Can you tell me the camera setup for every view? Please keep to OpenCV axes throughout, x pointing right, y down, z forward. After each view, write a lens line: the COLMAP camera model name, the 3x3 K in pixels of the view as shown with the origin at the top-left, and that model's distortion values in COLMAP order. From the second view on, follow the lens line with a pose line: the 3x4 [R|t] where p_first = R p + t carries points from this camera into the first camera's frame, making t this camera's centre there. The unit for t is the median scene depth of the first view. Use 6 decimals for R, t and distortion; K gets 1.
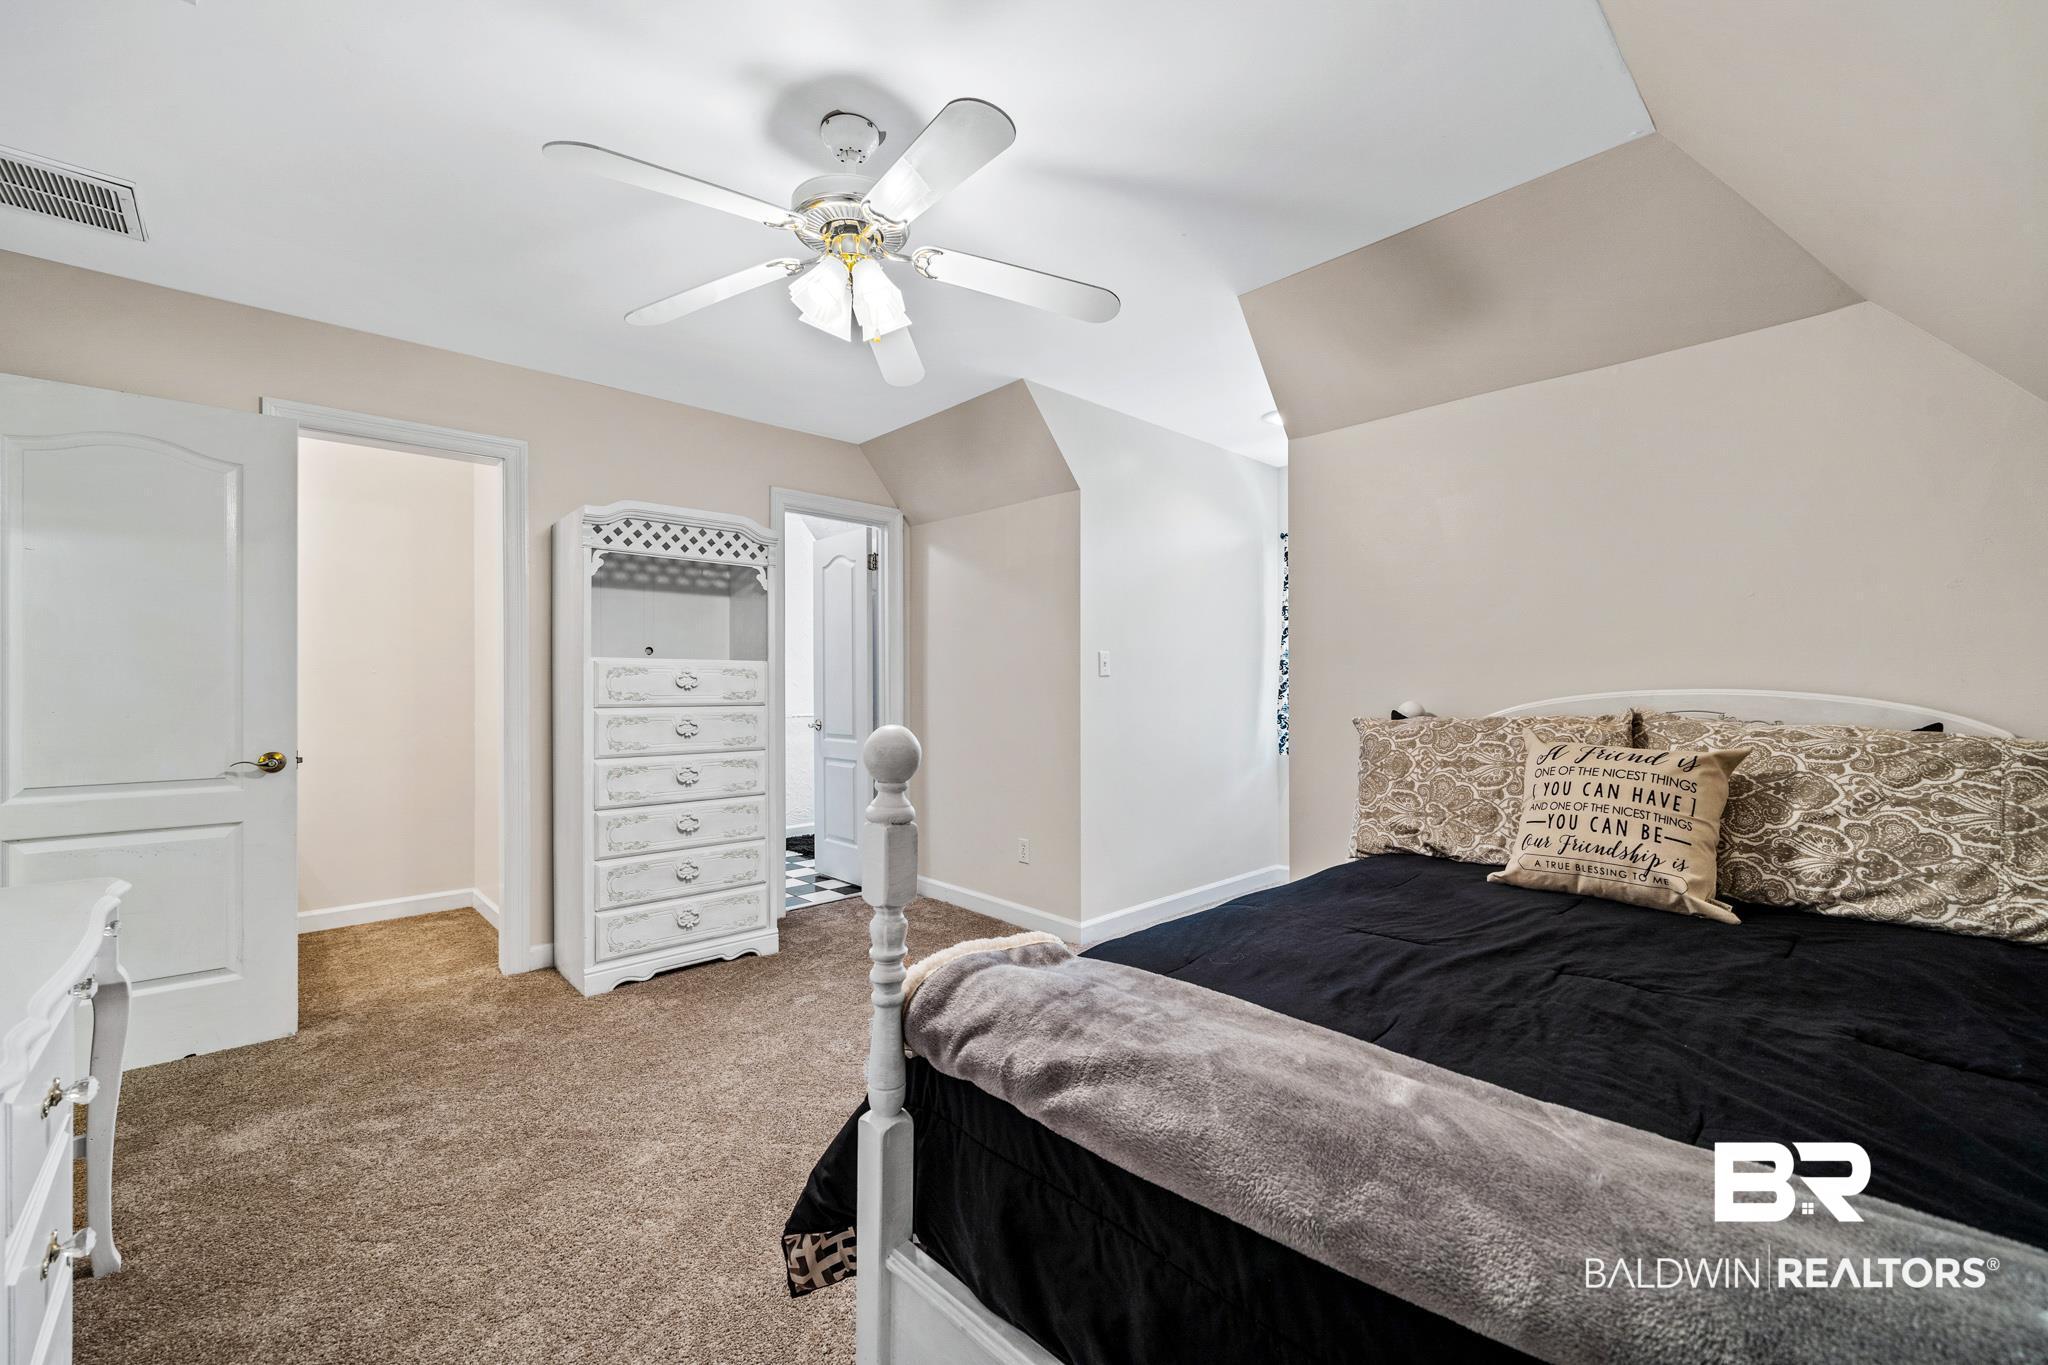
lens RADIAL K [[807.2, 0, 1028.7], [0, 807.2, 695.6], [0, 0, 1]] dist [-0.002331, -0.000034]
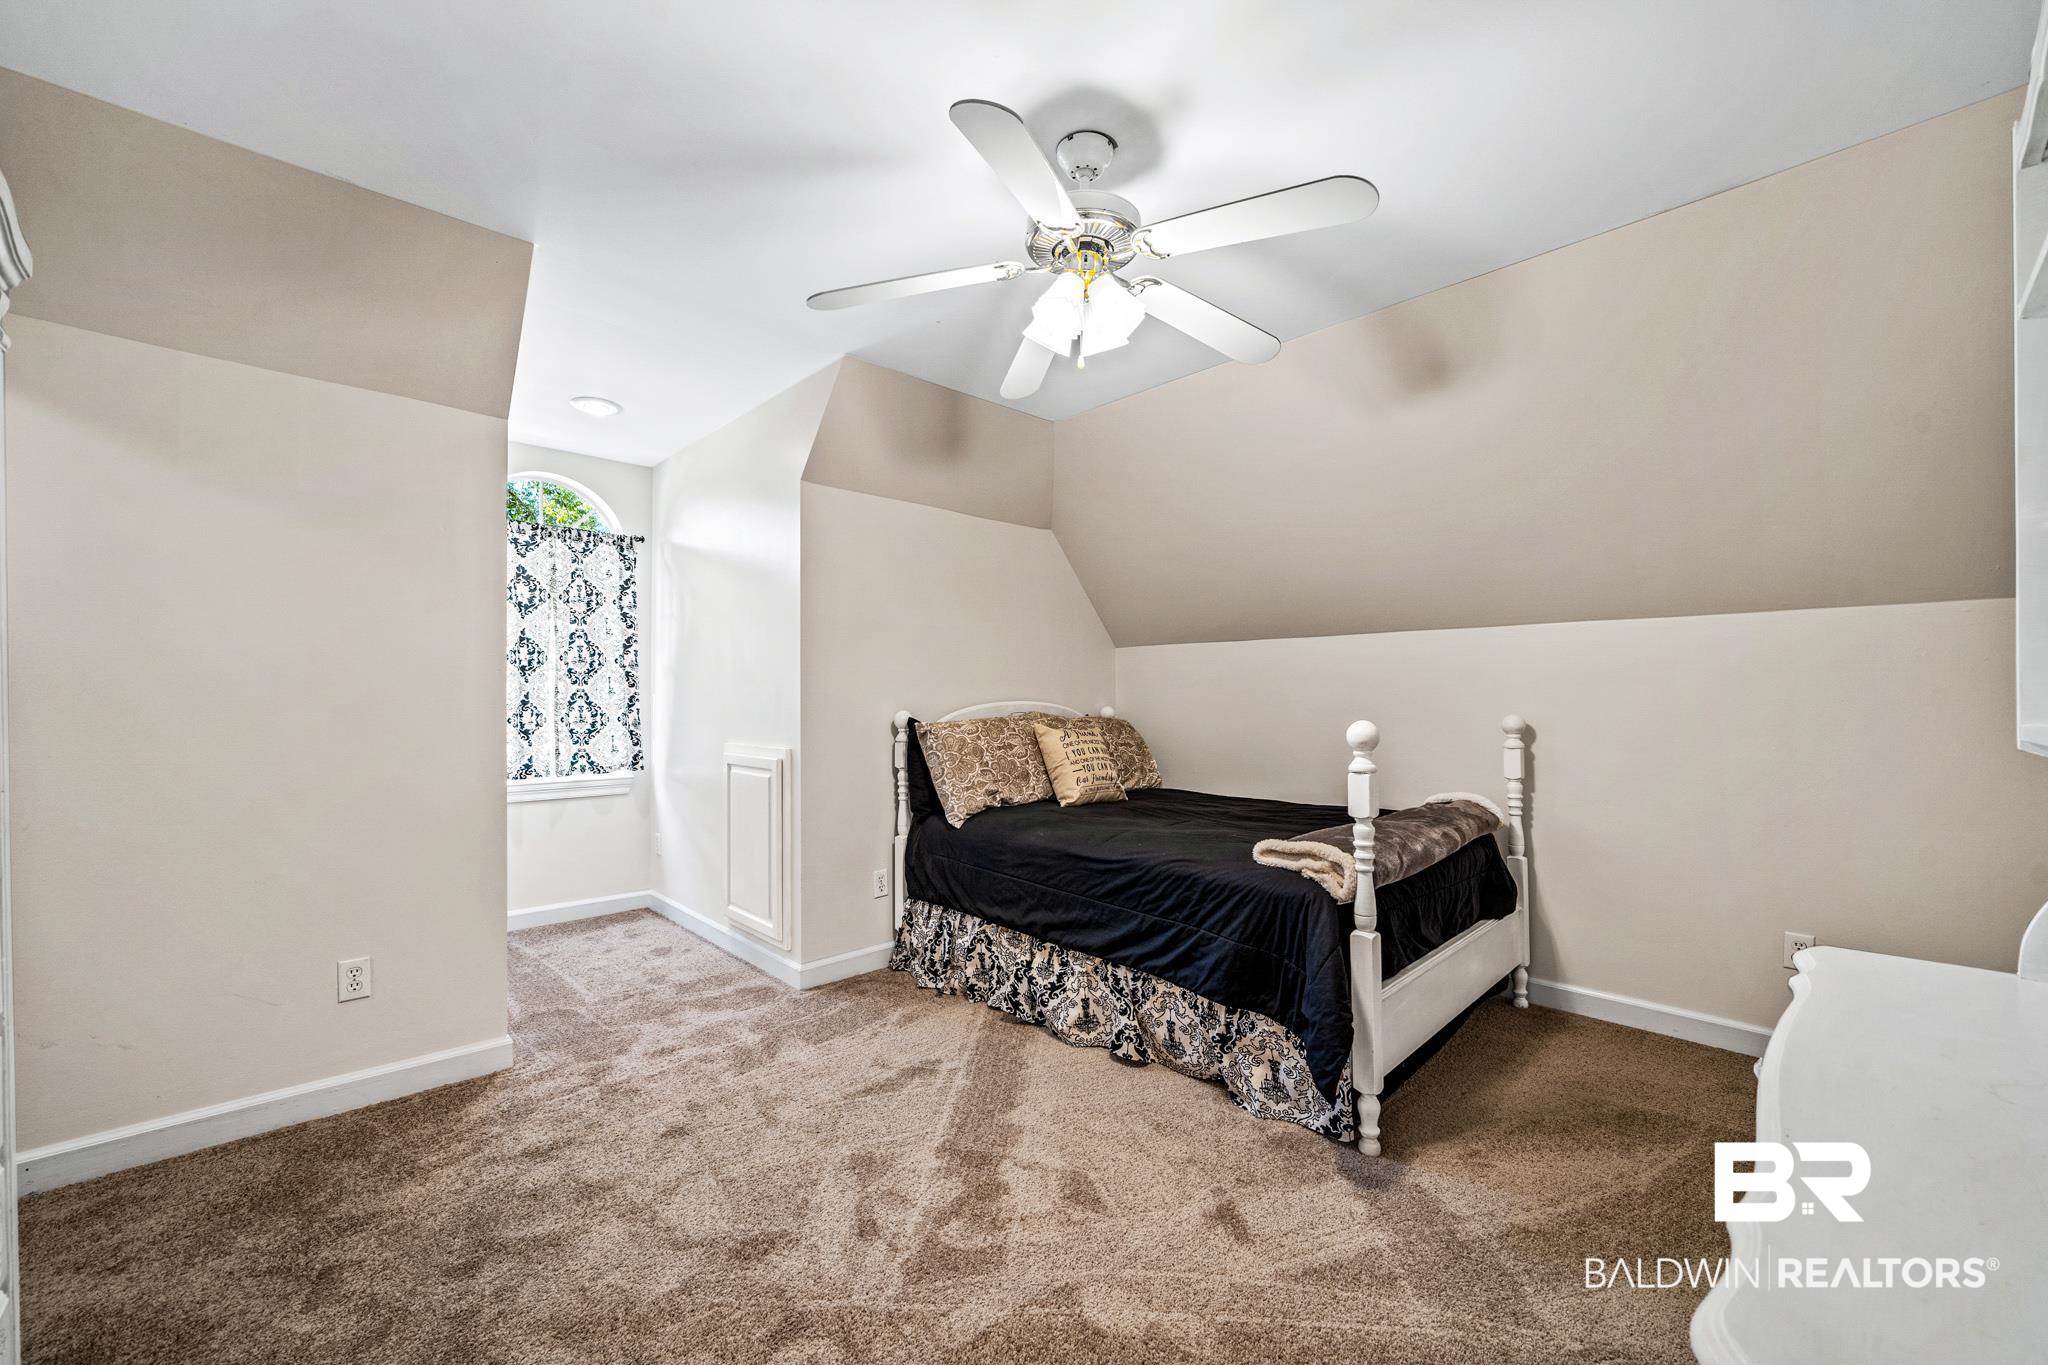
lens RADIAL K [[807.2, 0, 1028.7], [0, 807.2, 695.6], [0, 0, 1]] dist [-0.002331, -0.000034]
pose [[-0.016563, 0.004919, 0.999851, -1.170916], [0.008292, 0.999954, -0.004782, -0.011646], [-0.999828, 0.008211, -0.016603, 1.044701]]
